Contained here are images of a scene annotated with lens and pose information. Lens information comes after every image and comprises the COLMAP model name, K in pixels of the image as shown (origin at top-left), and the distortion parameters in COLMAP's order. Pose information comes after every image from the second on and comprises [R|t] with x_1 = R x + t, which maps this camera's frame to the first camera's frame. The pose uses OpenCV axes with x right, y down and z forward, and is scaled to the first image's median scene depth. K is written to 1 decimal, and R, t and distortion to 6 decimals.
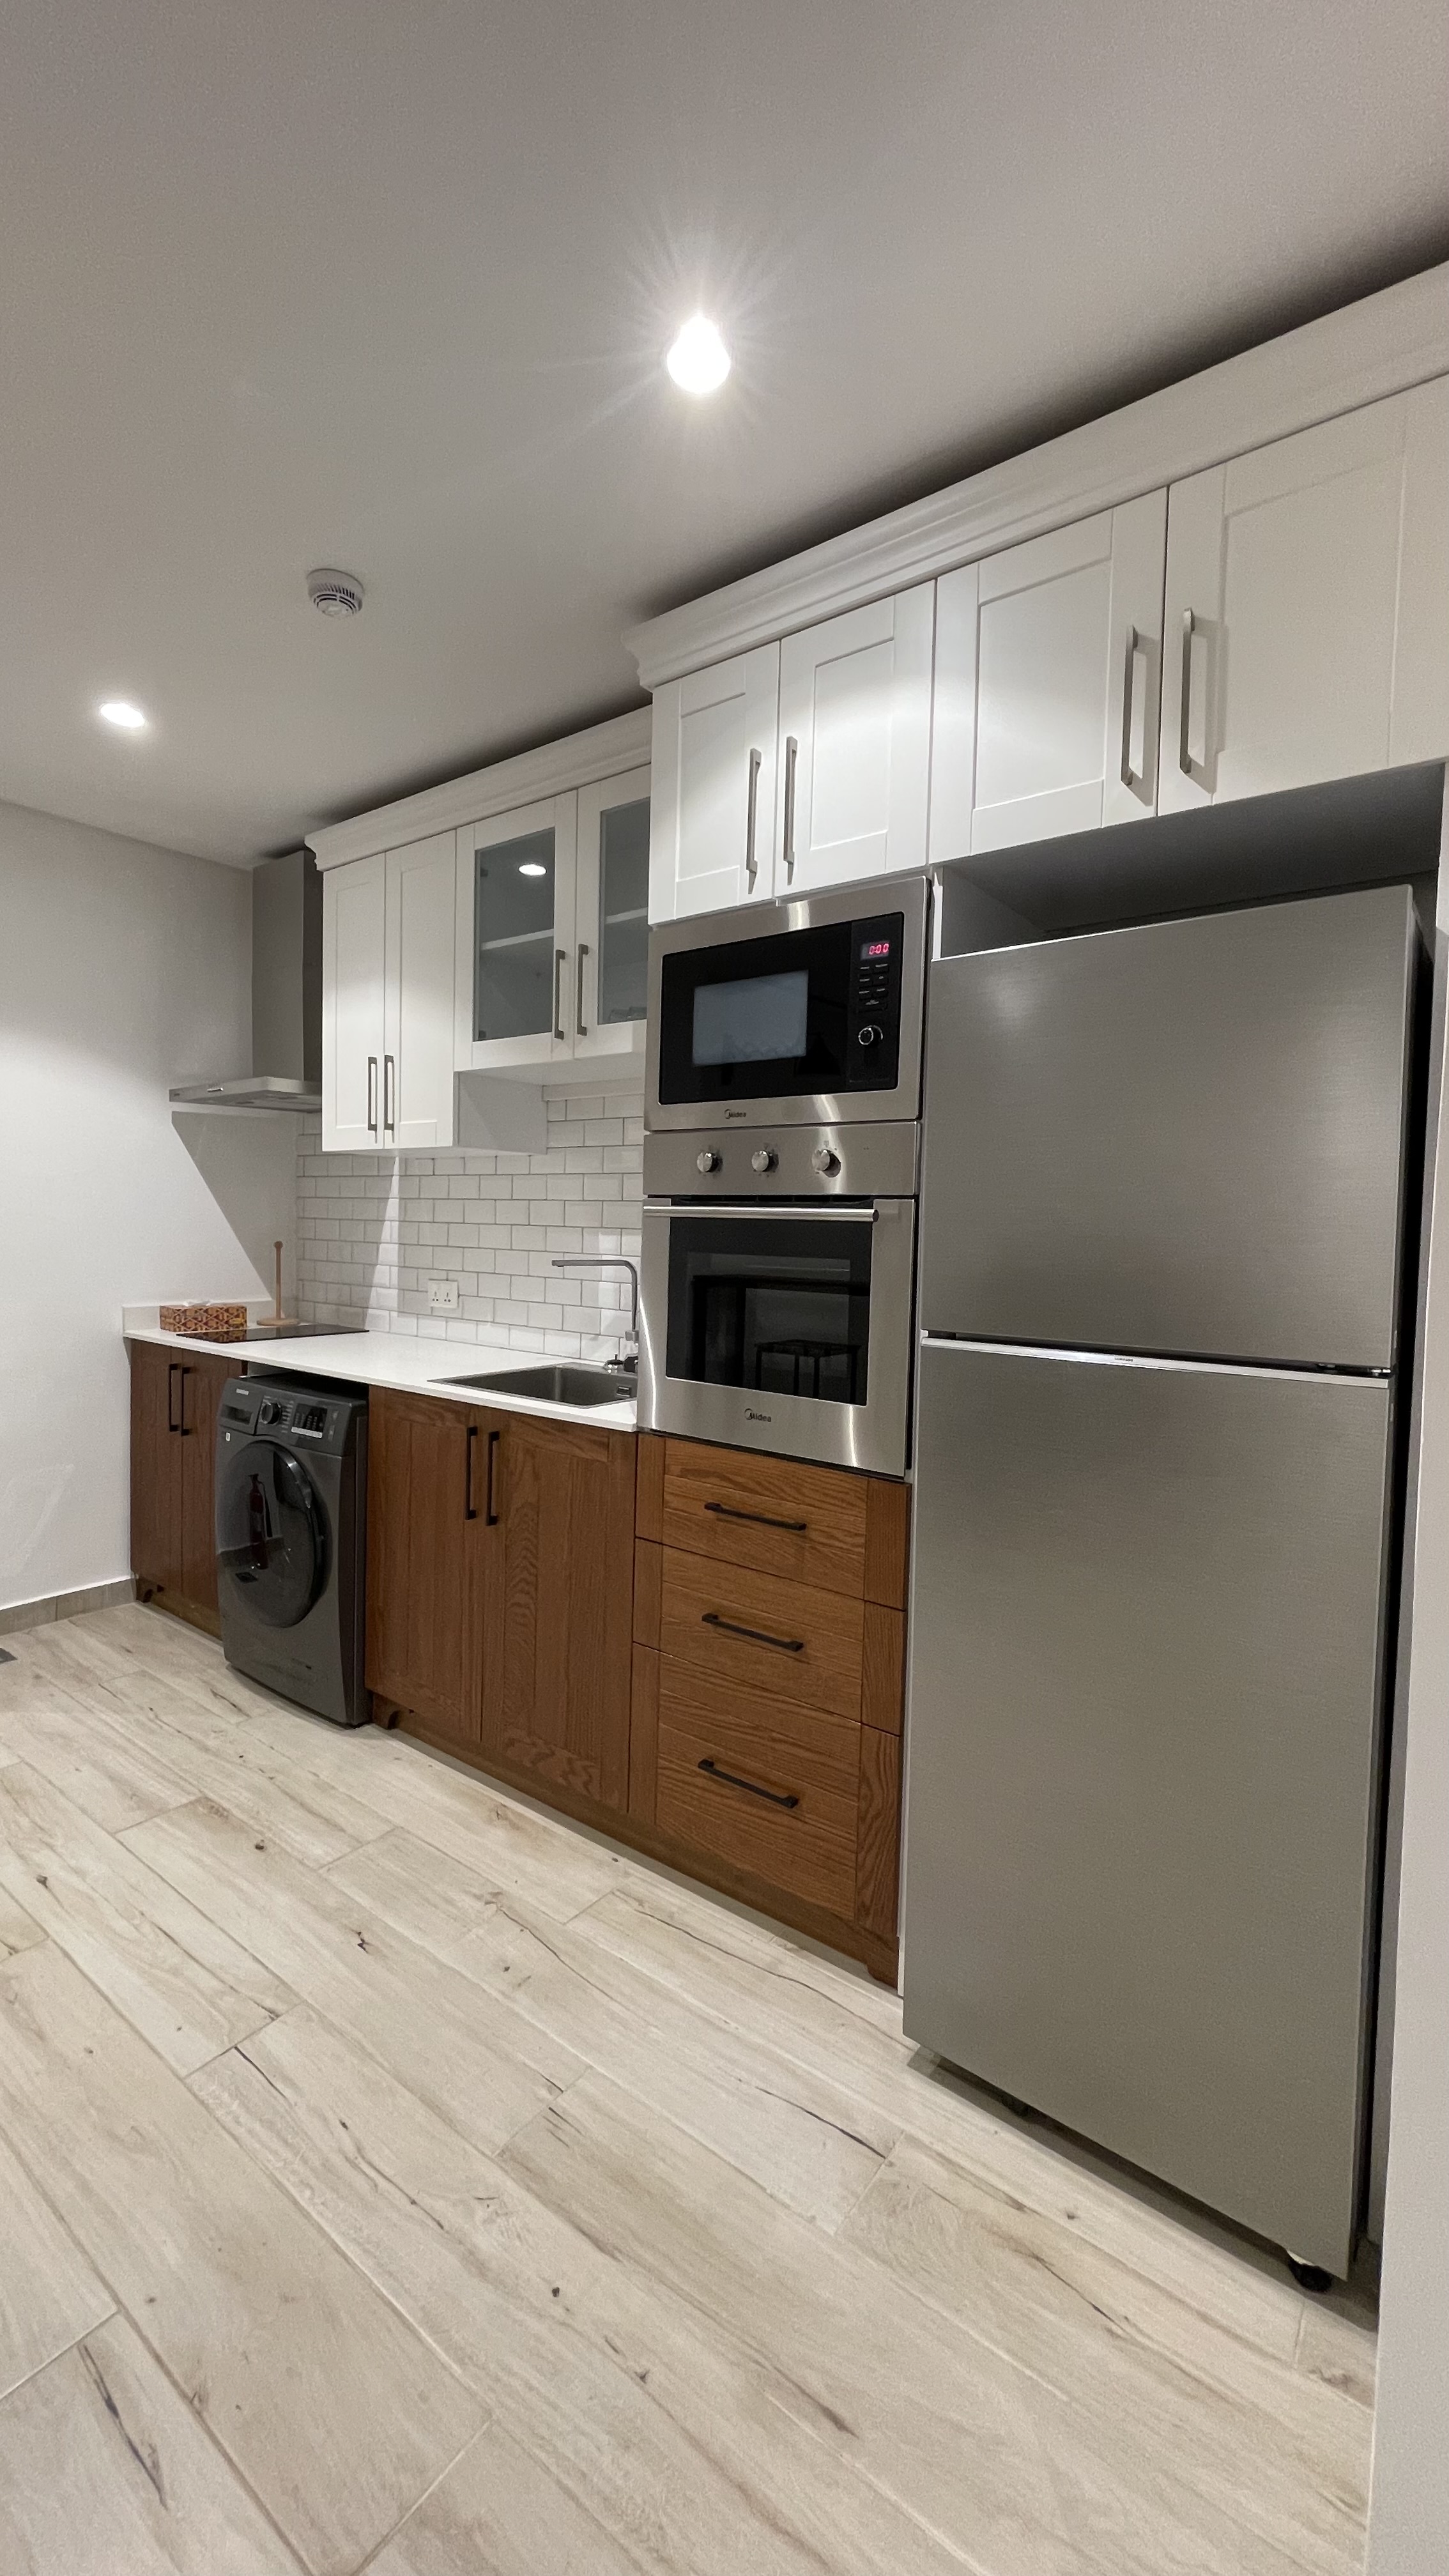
lens RADIAL K [[1037.2, 0, 719.8], [0, 1037.2, 1275.3], [0, 0, 1]] dist [-0.001351, 0.000514]
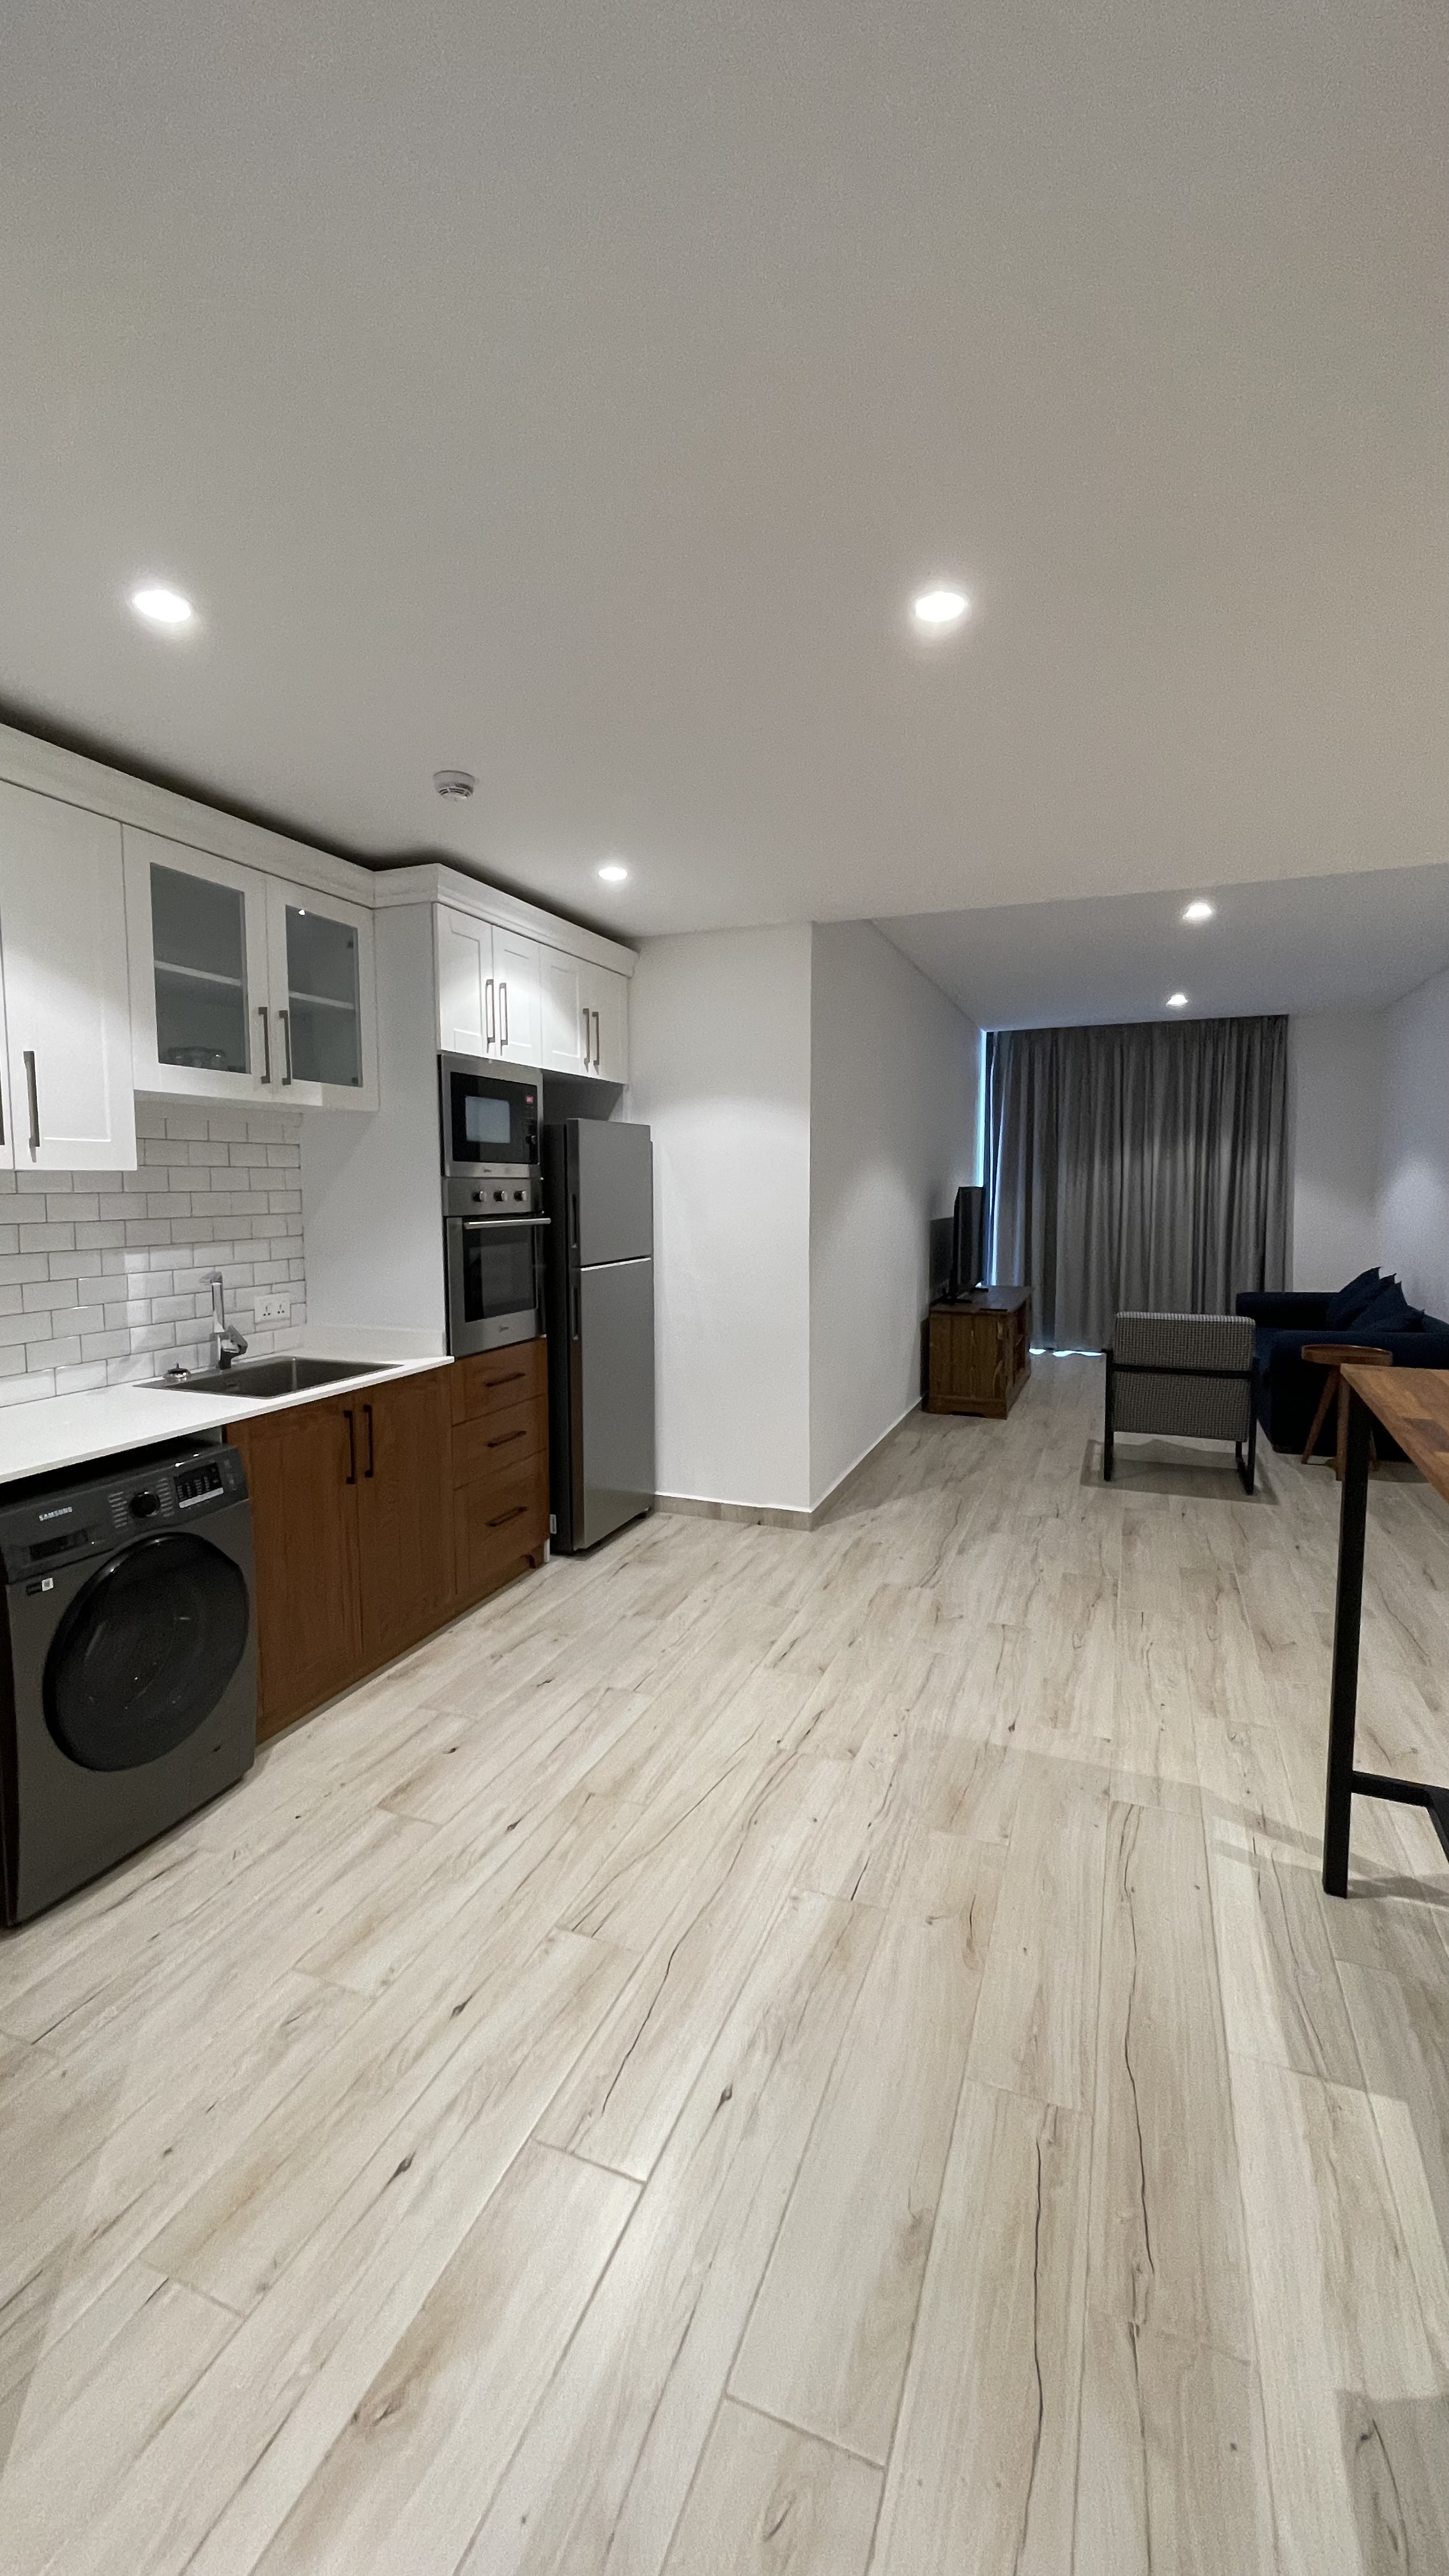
lens RADIAL K [[1037.2, 0, 713.2], [0, 1037.2, 1264.5], [0, 0, 1]] dist [-0.001351, 0.000514]
pose [[-0.265207, -0.098253, 0.959172, -1.370014], [0.044211, 0.992509, 0.113892, -0.132153], [-0.963177, 0.072611, -0.258877, 0.800881]]
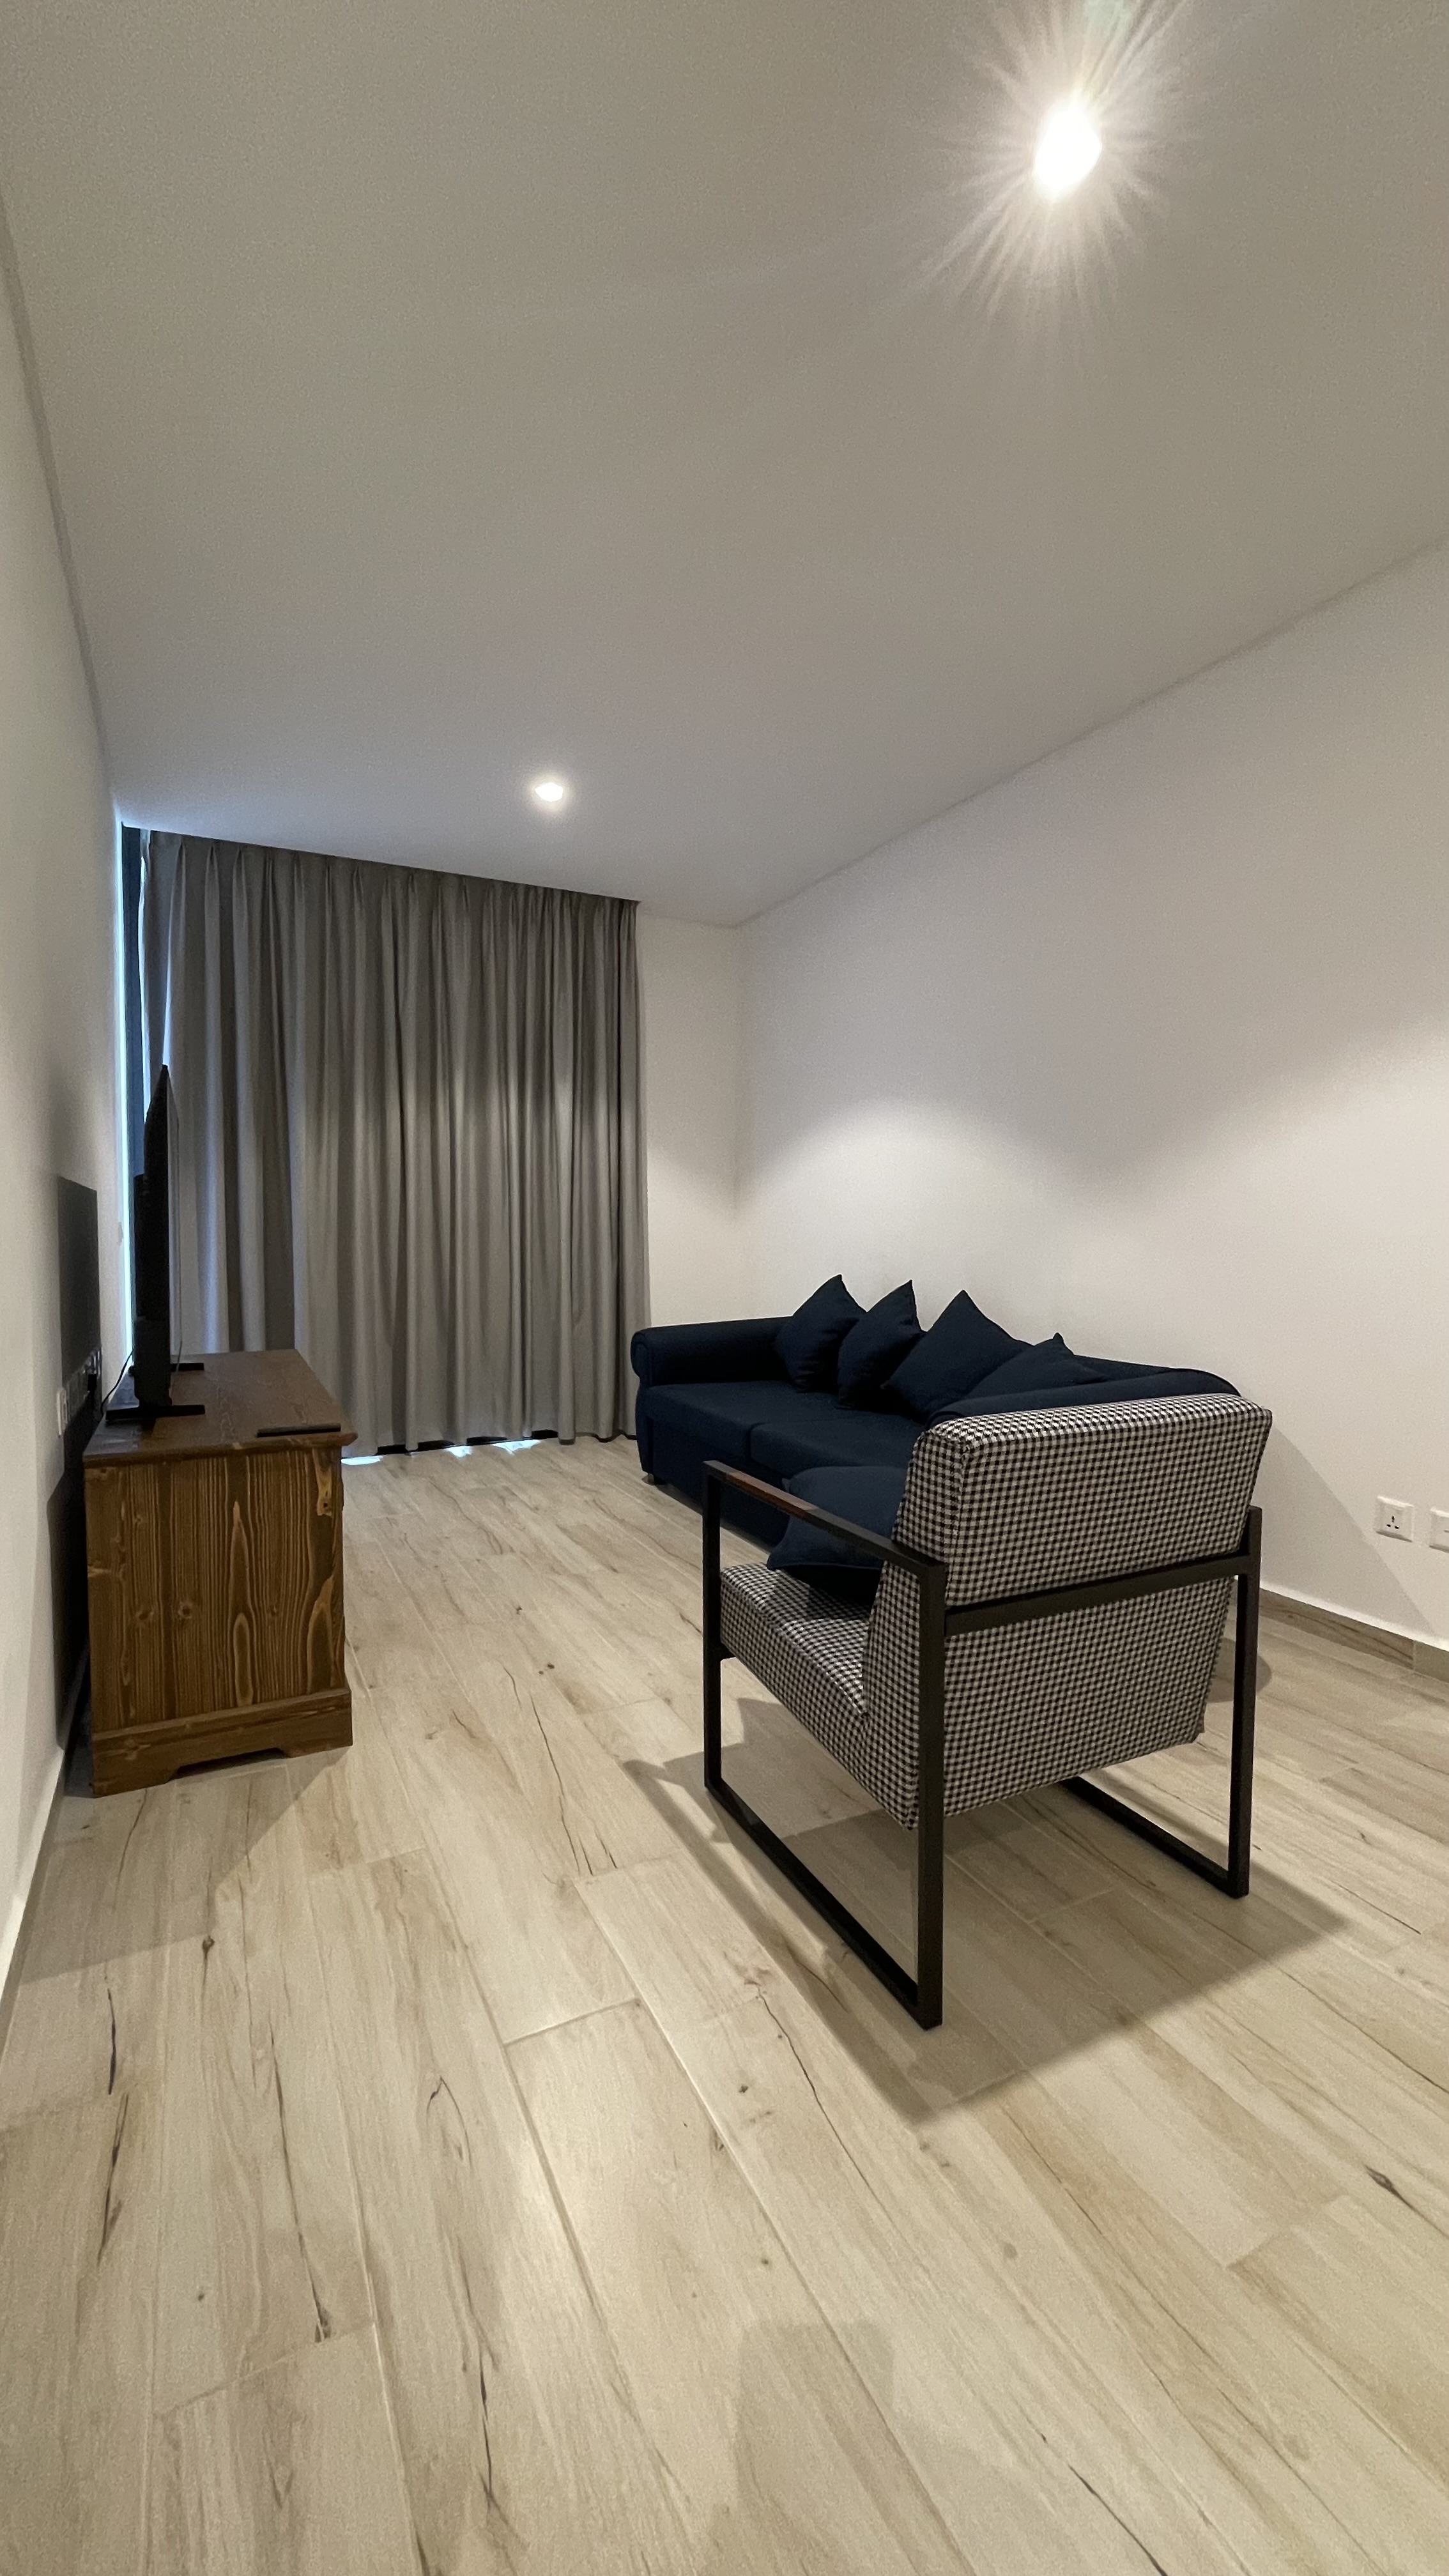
lens RADIAL K [[1037.2, 0, 715.5], [0, 1037.2, 1291.1], [0, 0, 1]] dist [-0.001351, 0.000514]
pose [[-0.895649, -0.046798, 0.442292, 0.141366], [0.005384, 0.993235, 0.115994, 0.077234], [-0.444729, 0.106271, -0.889339, 0.108408]]
